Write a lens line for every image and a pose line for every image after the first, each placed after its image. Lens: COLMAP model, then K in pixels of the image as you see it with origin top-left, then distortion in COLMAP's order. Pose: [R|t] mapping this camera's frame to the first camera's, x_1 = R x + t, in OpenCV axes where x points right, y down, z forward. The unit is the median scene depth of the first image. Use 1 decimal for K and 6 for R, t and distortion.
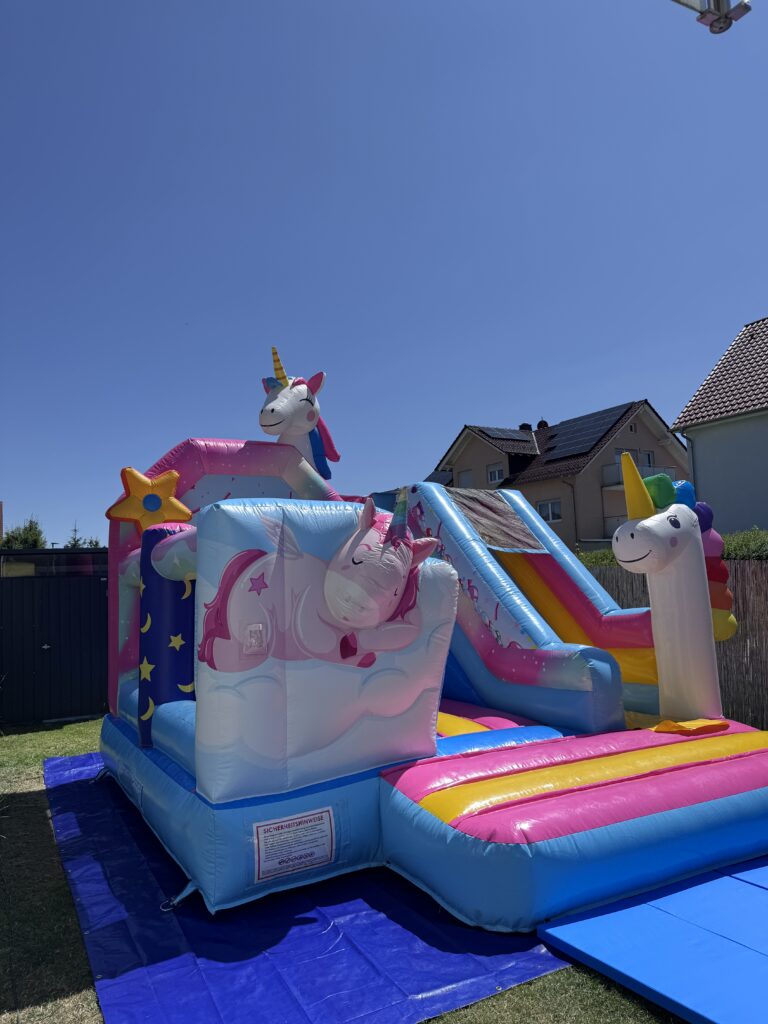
lens RADIAL K [[720.5, 0, 384.0], [0, 720.5, 512.0], [0, 0, 1]] dist [0.144119, -0.185607]
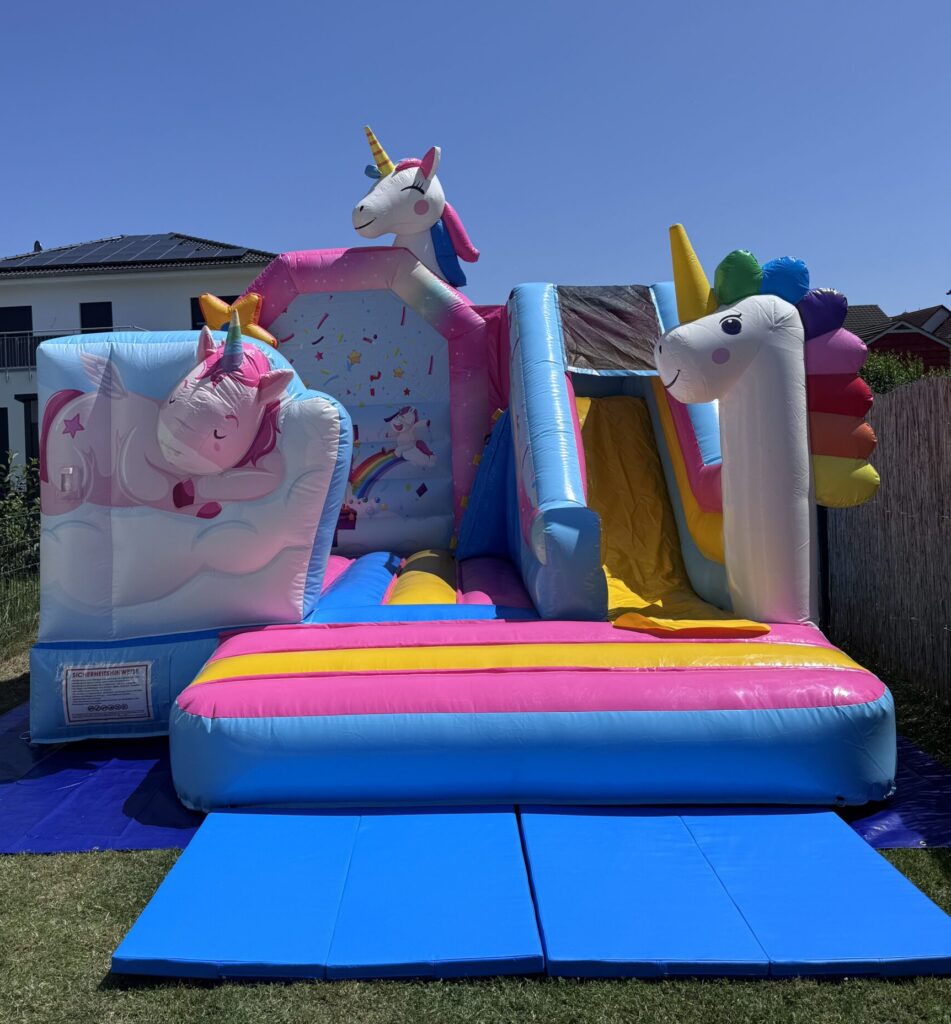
lens RADIAL K [[987.9, 0, 406.8], [0, 987.9, 410.9], [0, 0, 1]] dist [0.134064, -0.007095]
pose [[0.849401, -0.010401, -0.527645, 0.811016], [0.059893, 0.995246, 0.076797, 0.004948], [0.524338, -0.096834, 0.845986, 0.111012]]
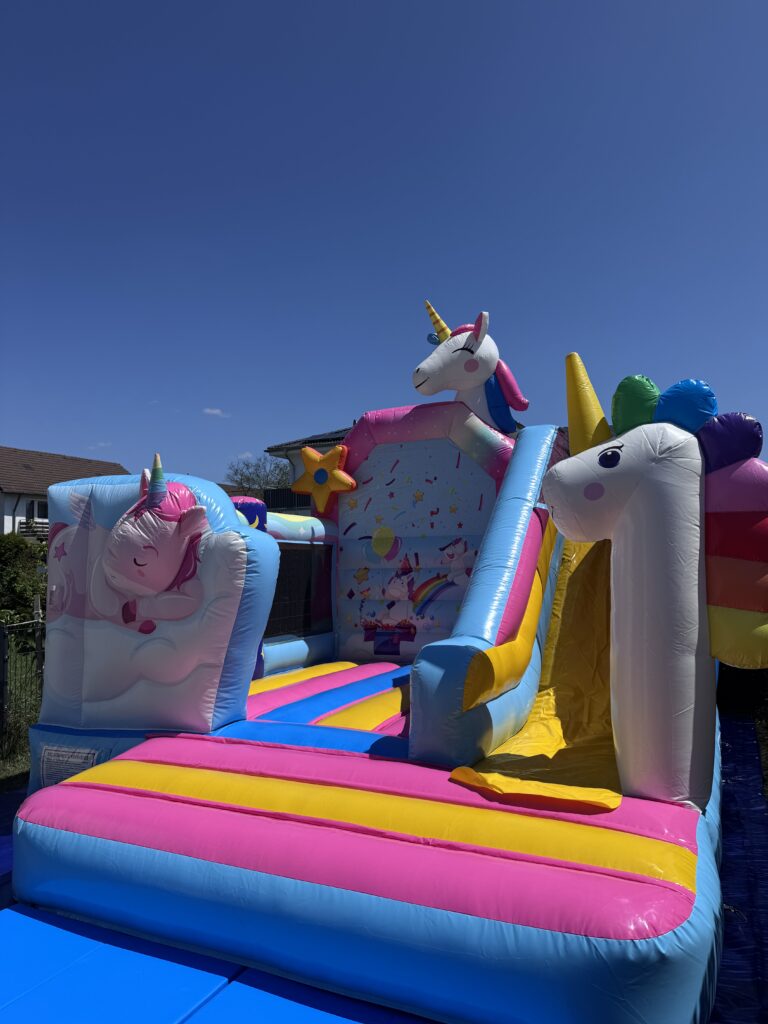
lens RADIAL K [[710.1, 0, 382.1], [0, 710.1, 520.0], [0, 0, 1]] dist [0.134313, -0.176824]
pose [[0.593145, -0.017253, -0.804911, 0.986582], [0.069007, 0.997181, 0.029478, 0.045108], [0.802133, -0.073029, 0.592663, 0.663185]]
